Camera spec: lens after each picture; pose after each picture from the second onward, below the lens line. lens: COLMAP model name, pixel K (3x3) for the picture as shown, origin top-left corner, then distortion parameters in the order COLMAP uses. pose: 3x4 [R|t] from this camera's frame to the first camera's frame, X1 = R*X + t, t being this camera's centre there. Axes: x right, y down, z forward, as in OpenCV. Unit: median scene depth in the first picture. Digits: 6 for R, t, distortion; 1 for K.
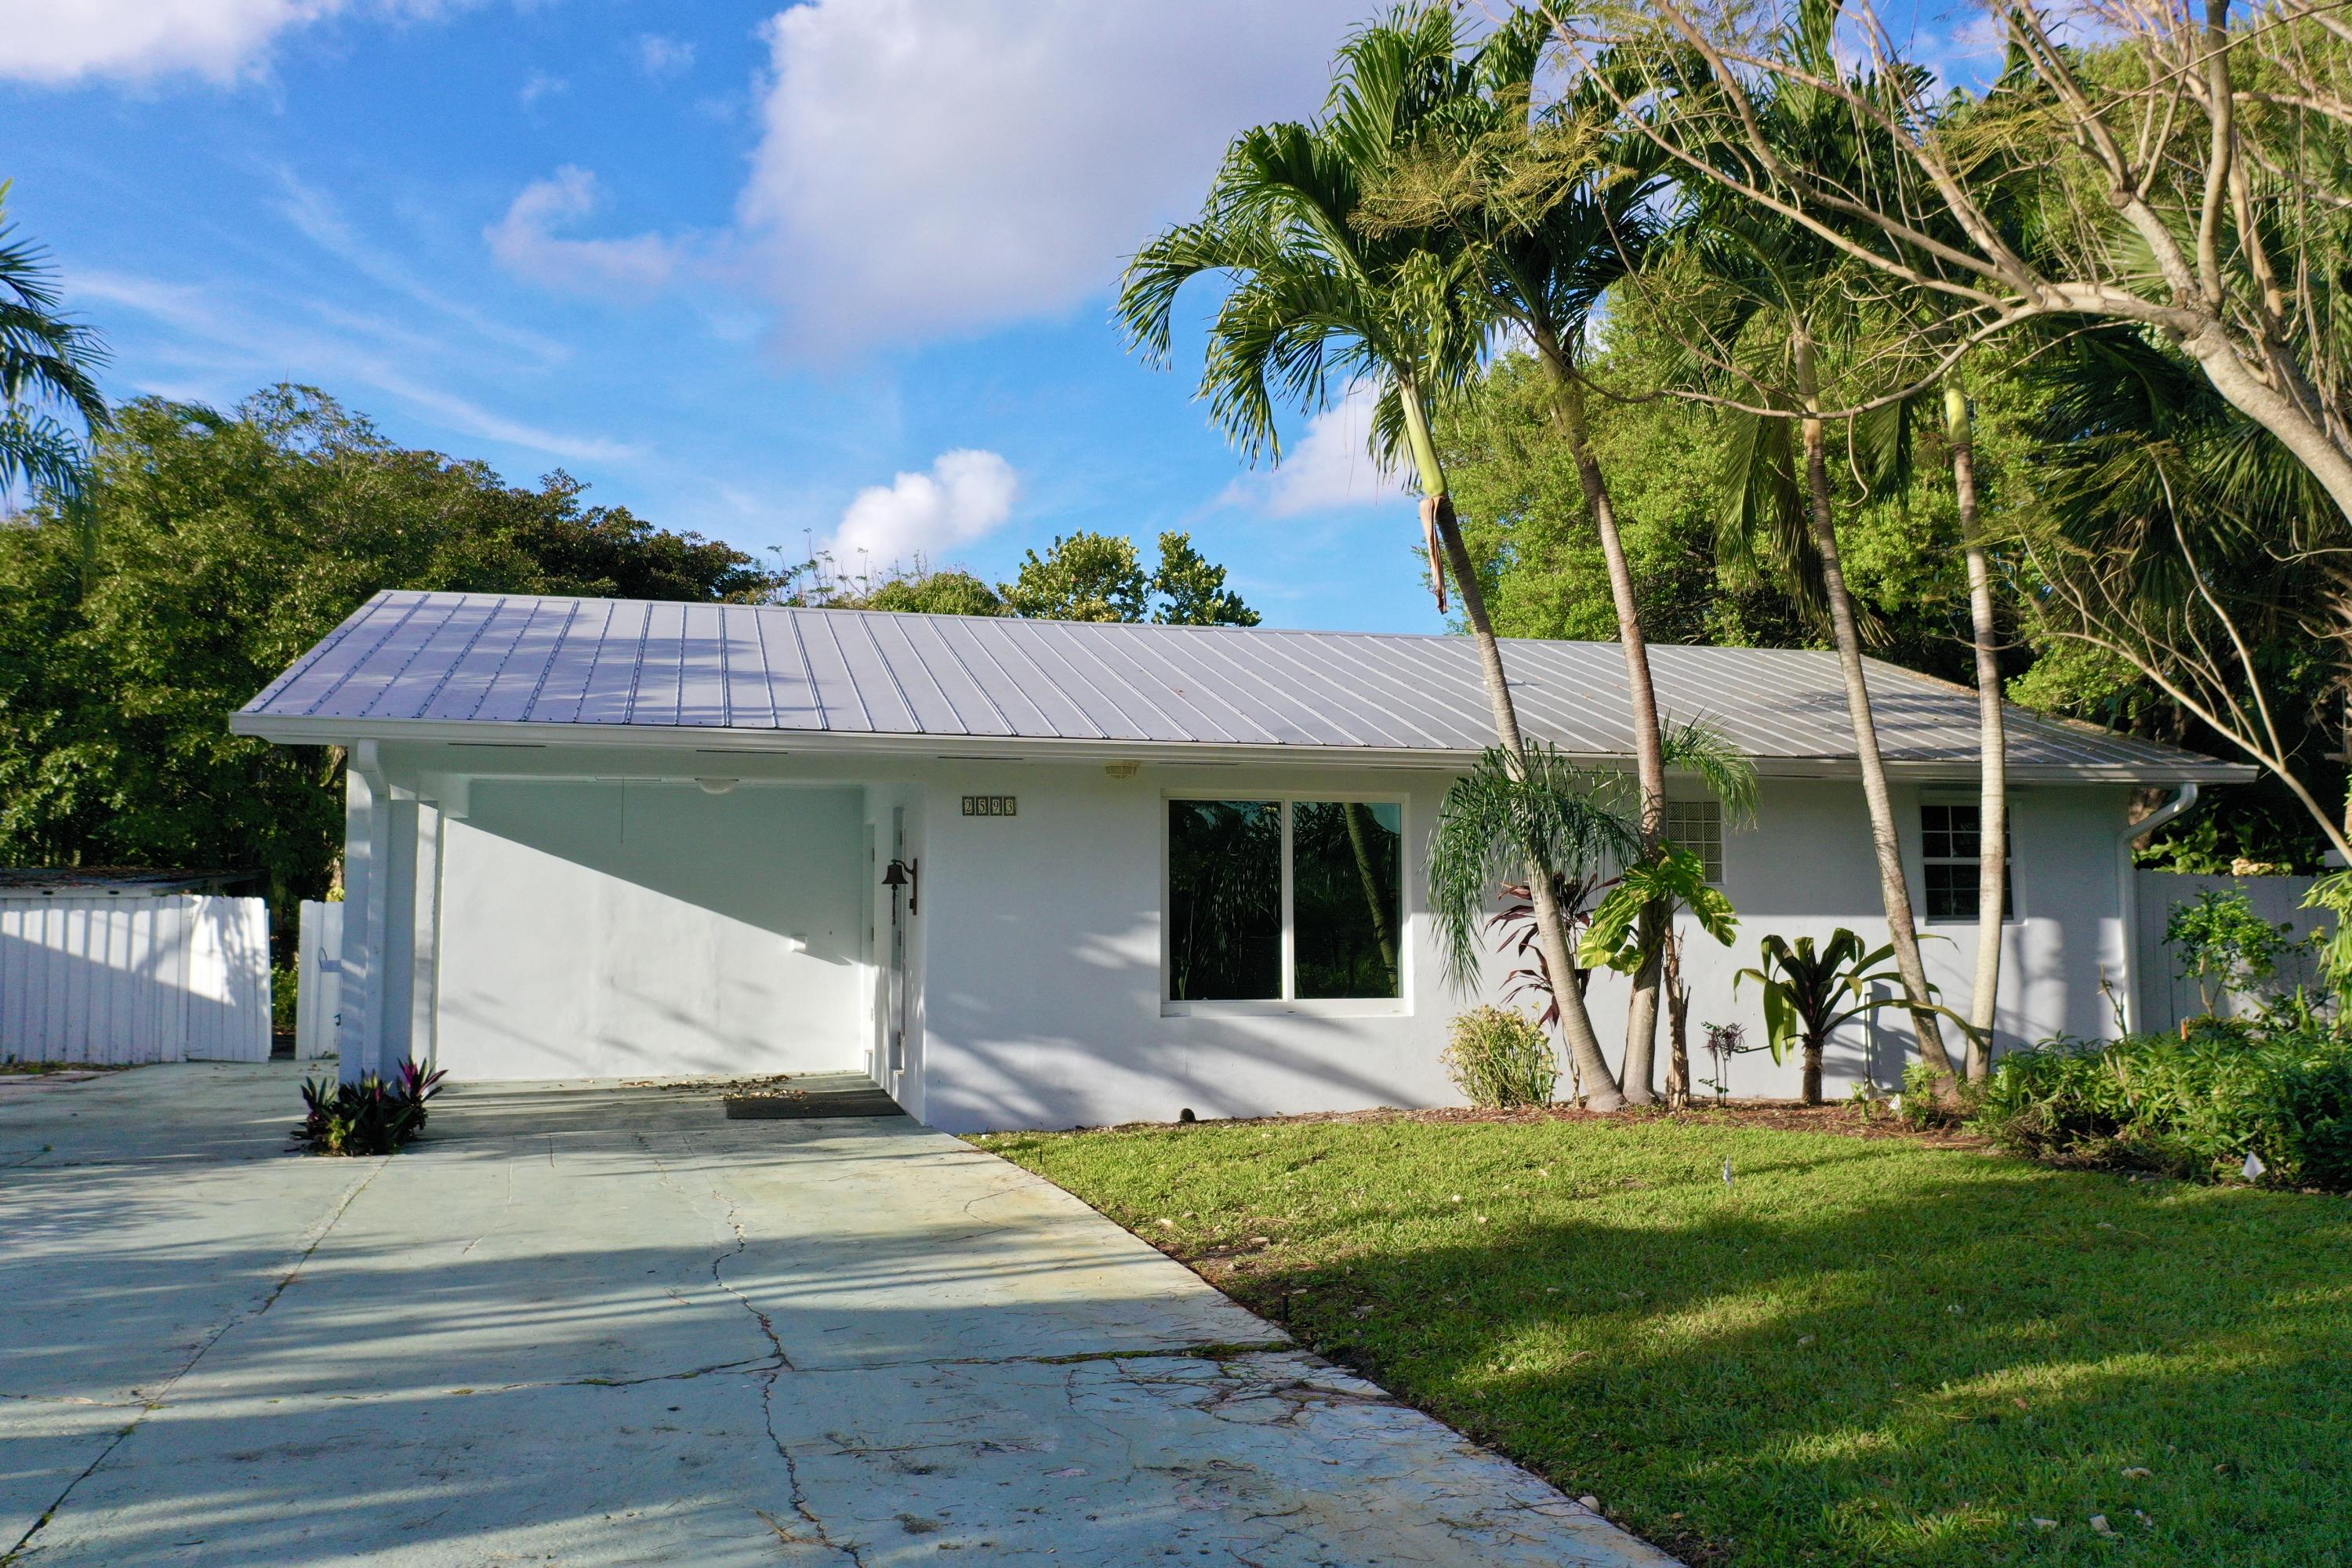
lens RADIAL K [[1853.2, 0, 1175.4], [0, 1853.2, 772.0], [0, 0, 1]] dist [-0.005955, -0.000294]
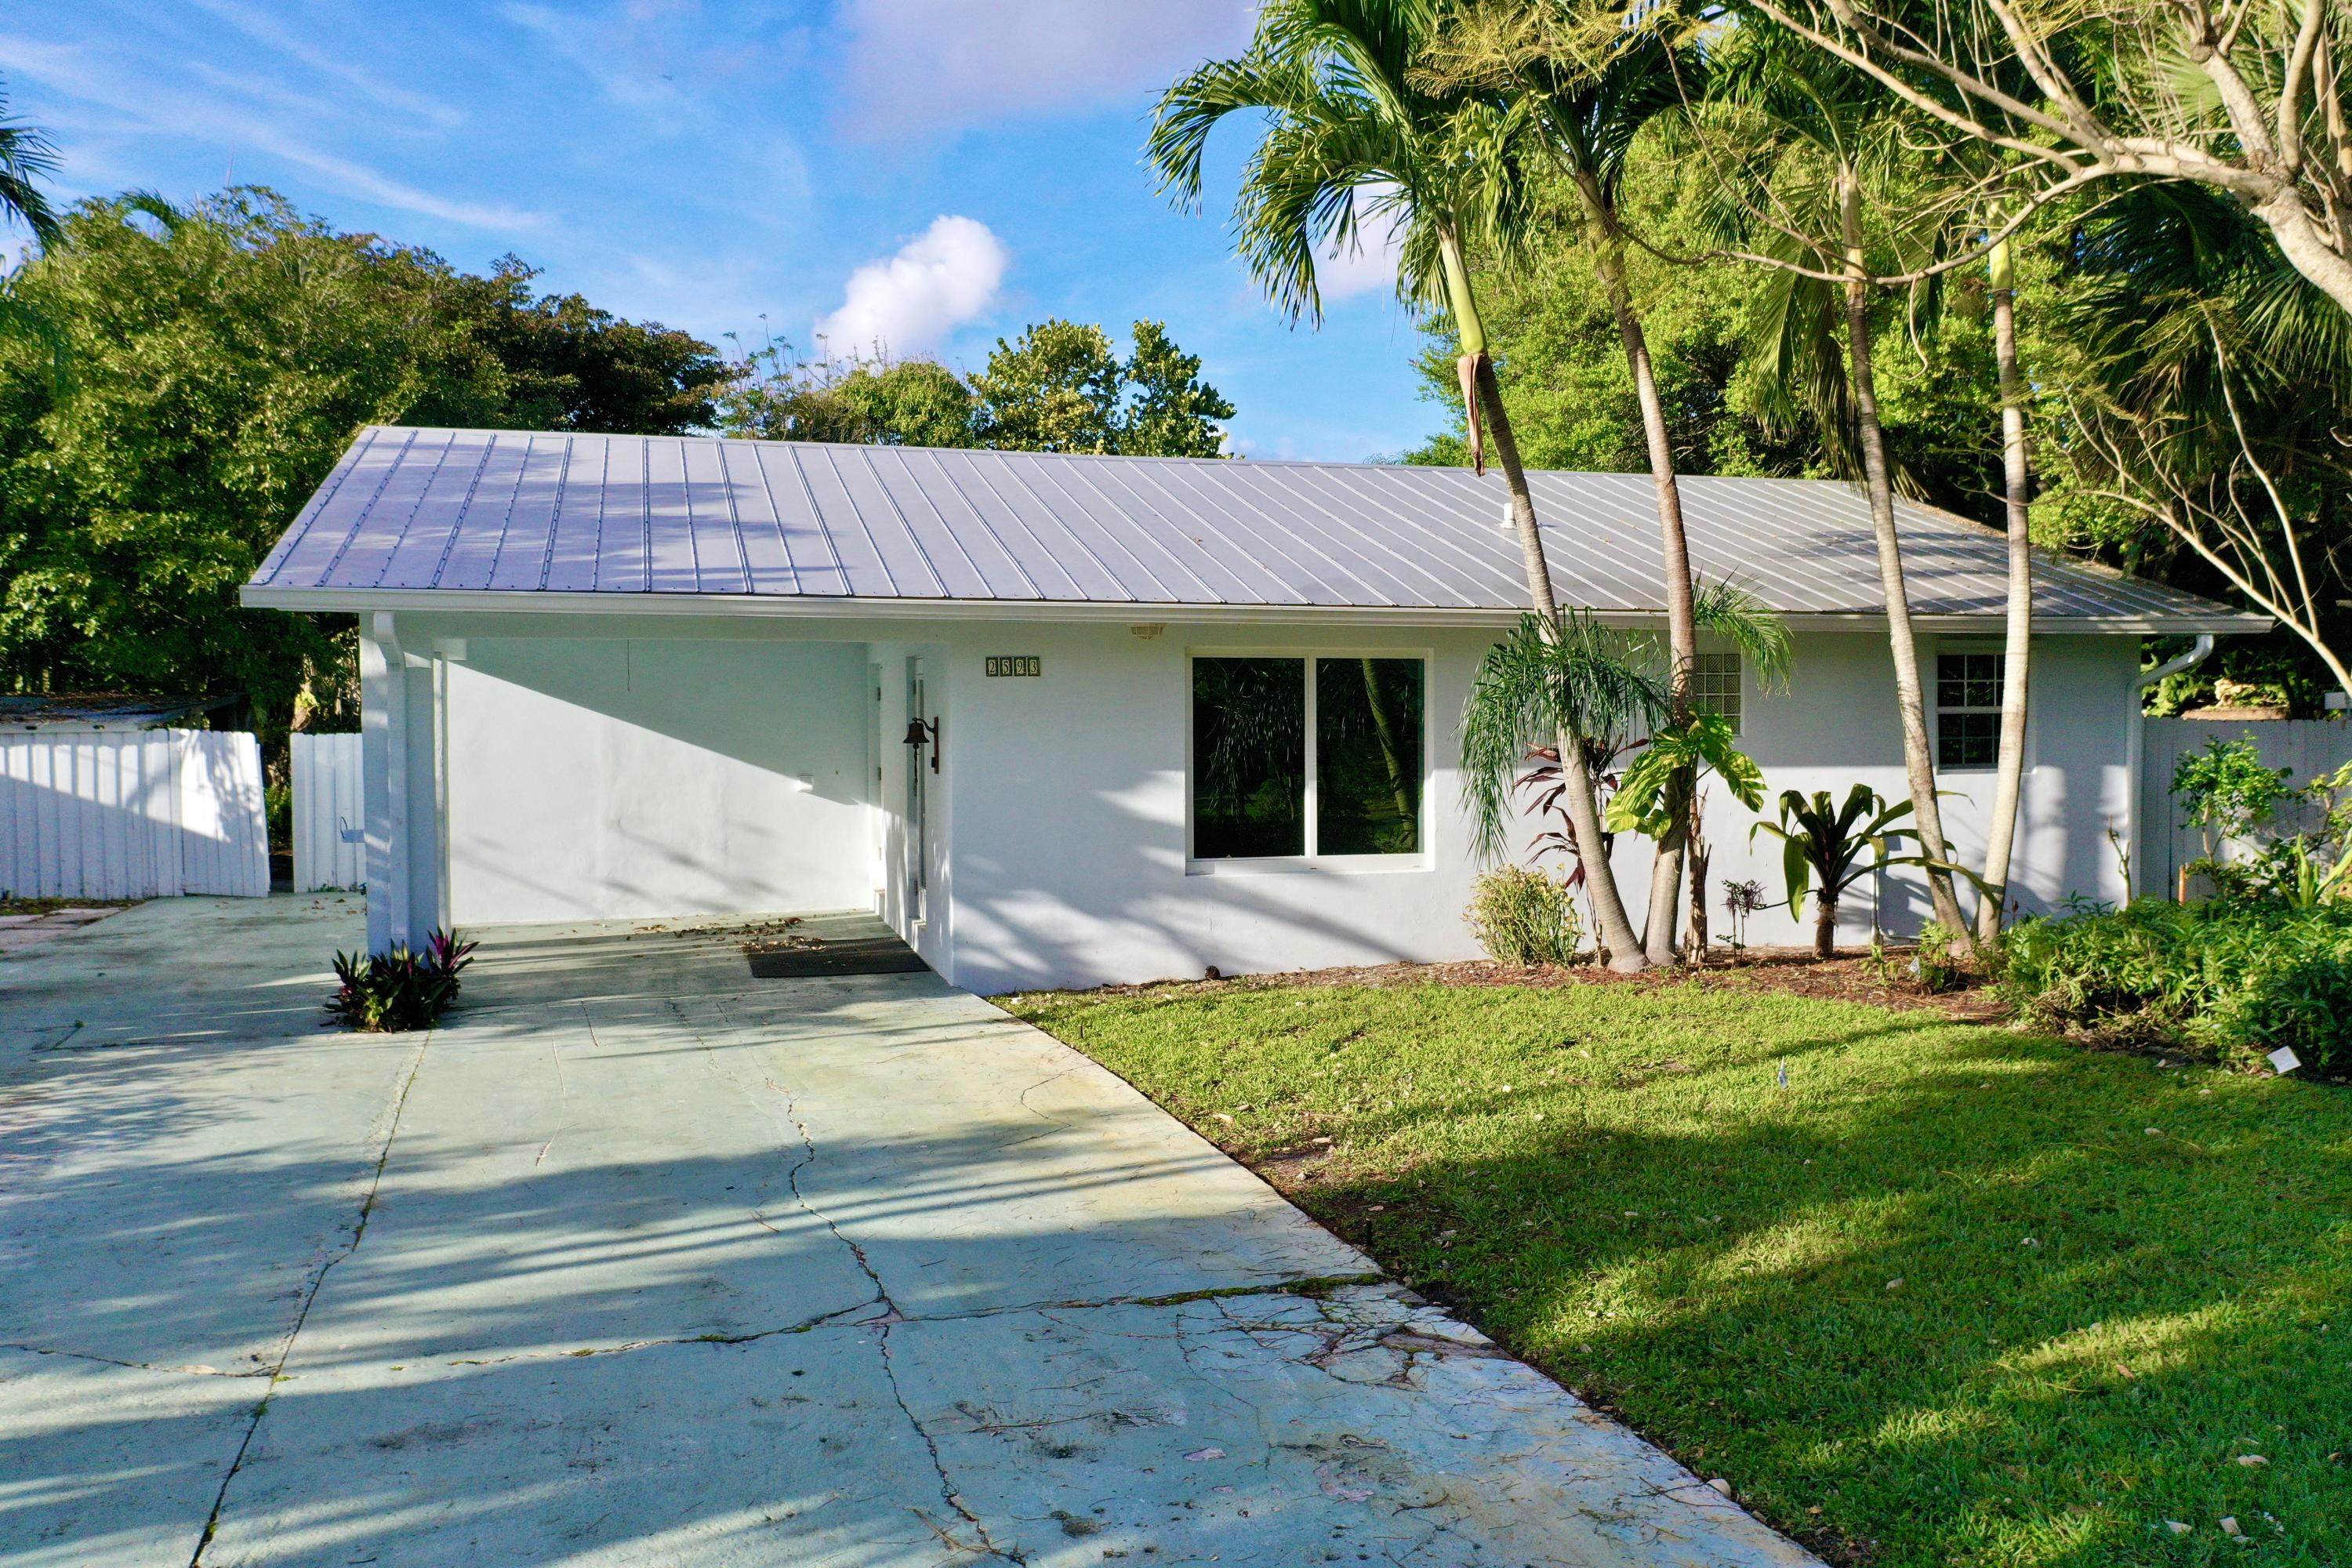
lens RADIAL K [[1853.2, 0, 1175.4], [0, 1853.2, 772.0], [0, 0, 1]] dist [-0.005955, -0.000294]
pose [[0.999721, -0.001499, 0.023571, -0.037166], [-0.001344, 0.992756, 0.120144, -0.044247], [-0.023580, -0.120142, 0.992477, 0.012179]]
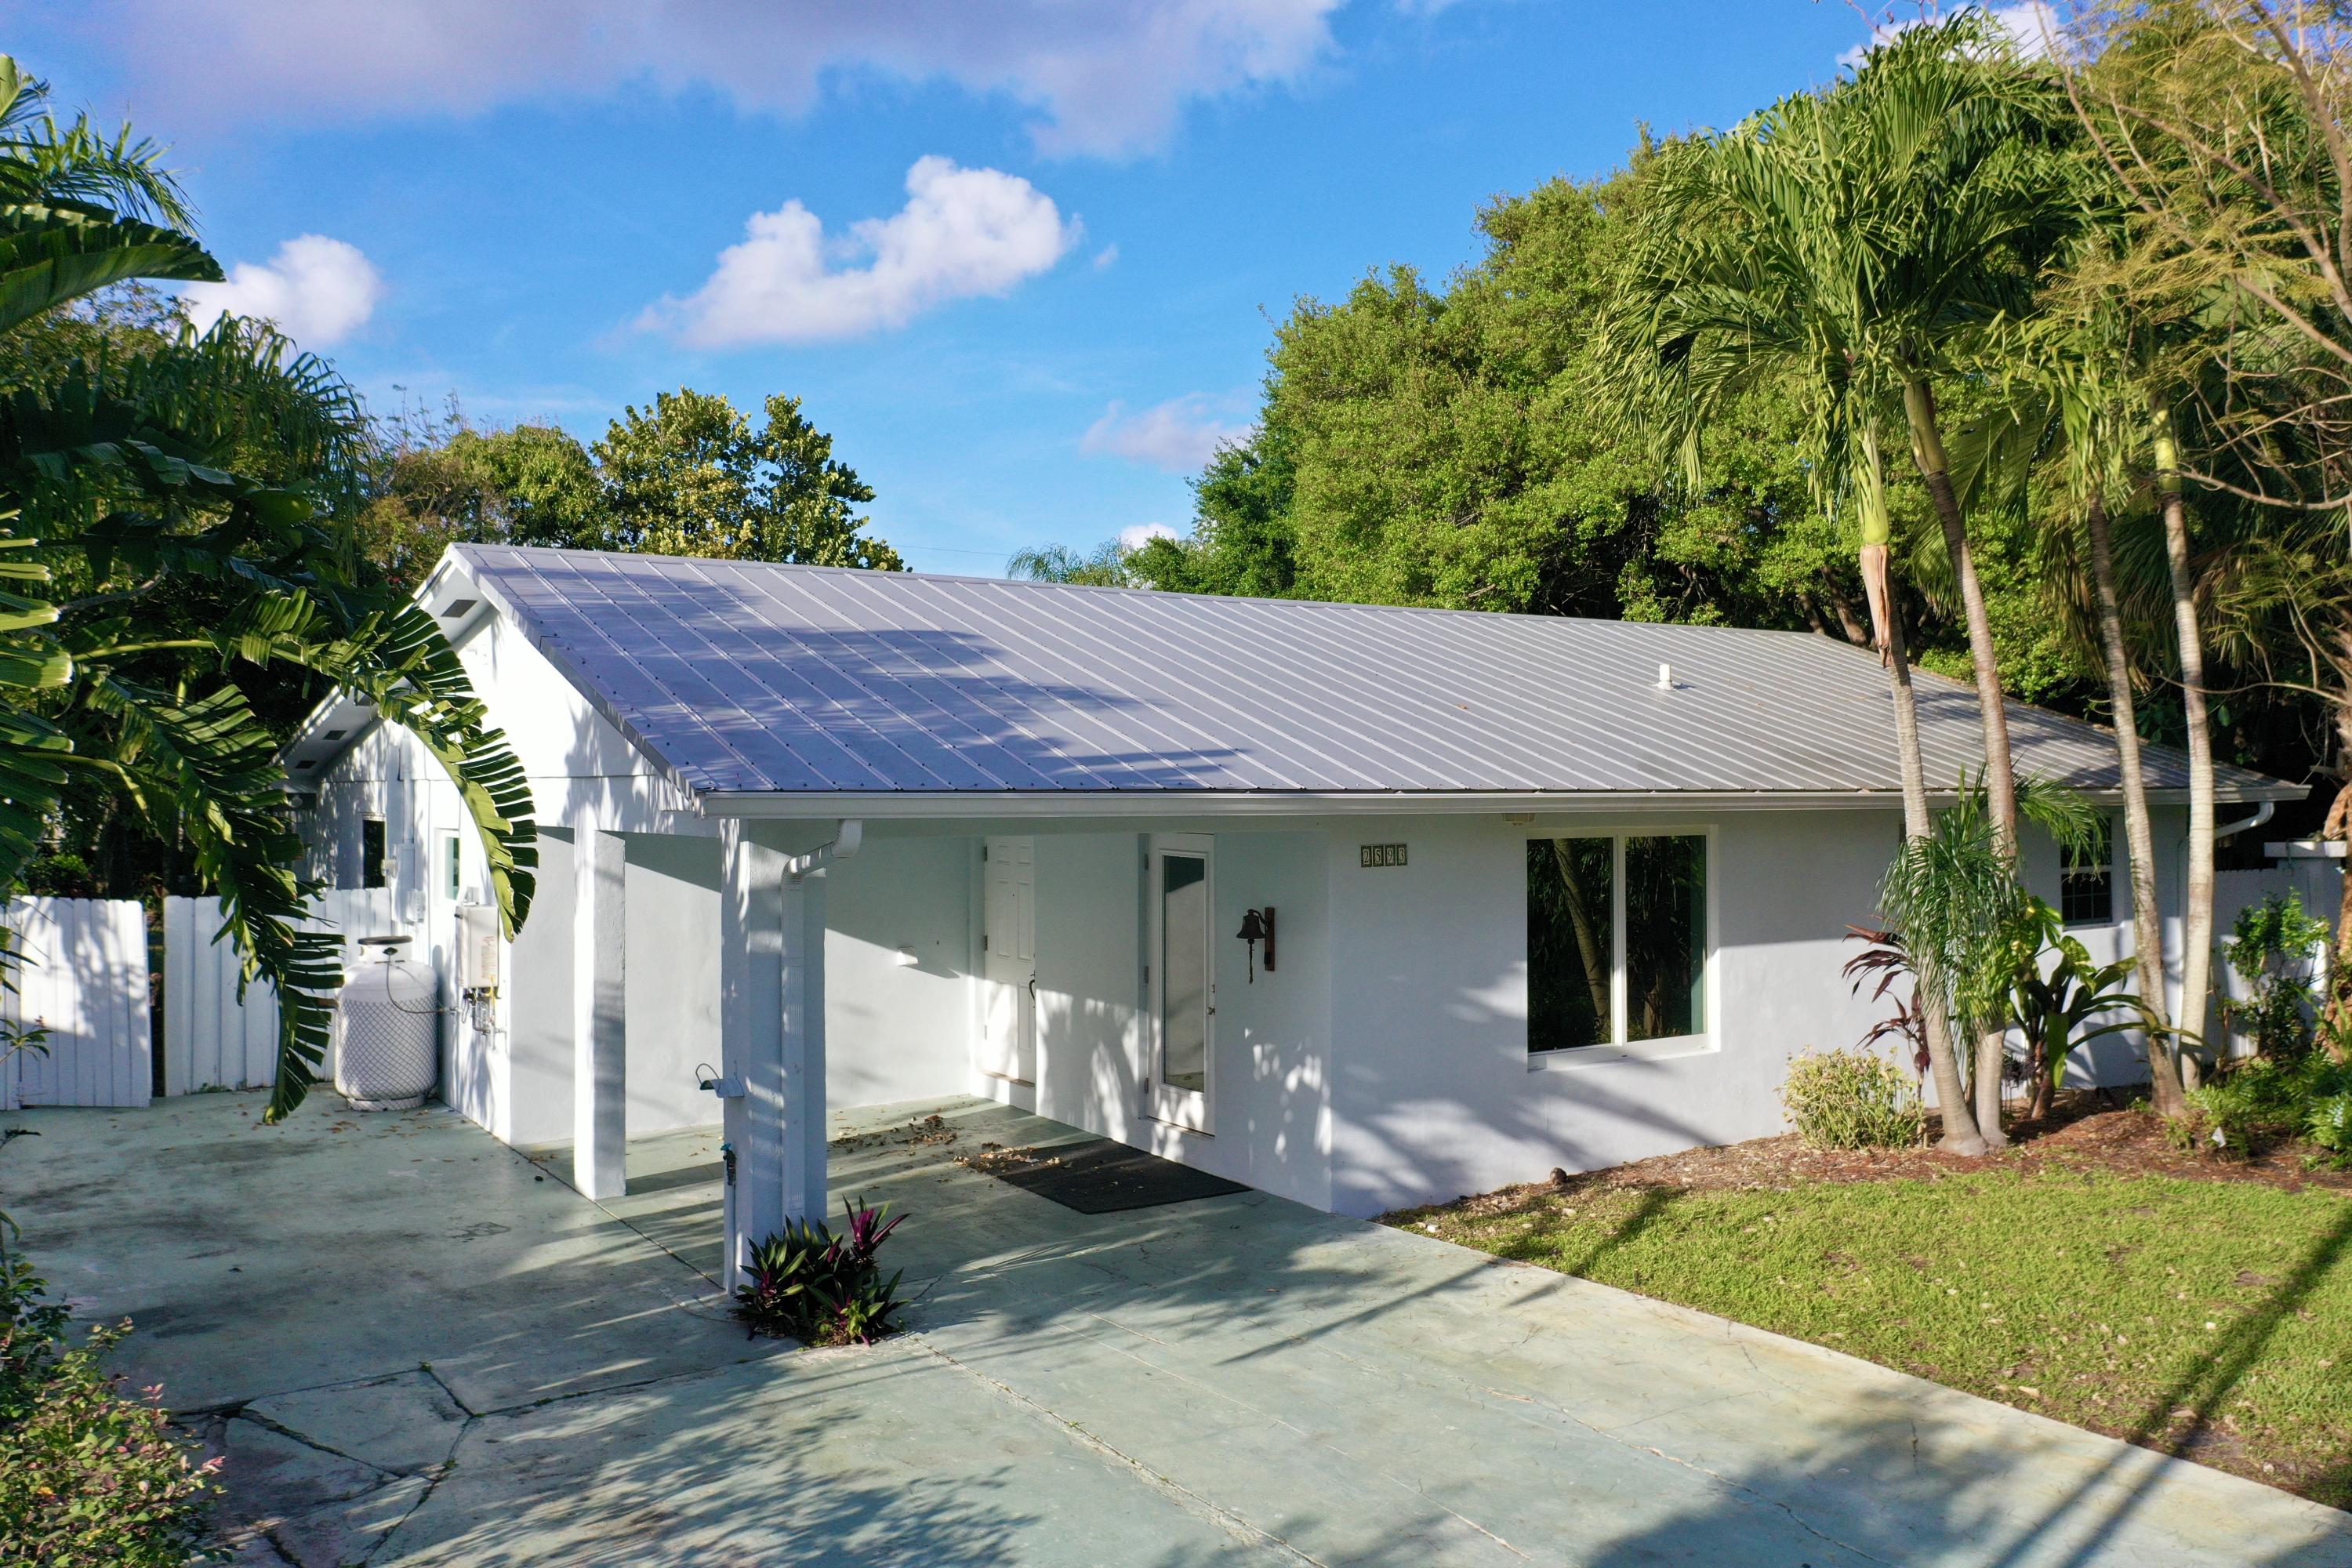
lens RADIAL K [[1844.5, 0, 1176.0], [0, 1844.5, 784.0], [0, 0, 1]] dist [-0.000329, -0.001299]
pose [[0.946233, 0.000206, 0.323486, -0.483343], [-0.029910, 0.995772, 0.086855, -0.090736], [-0.322100, -0.091860, 0.942238, 0.188126]]
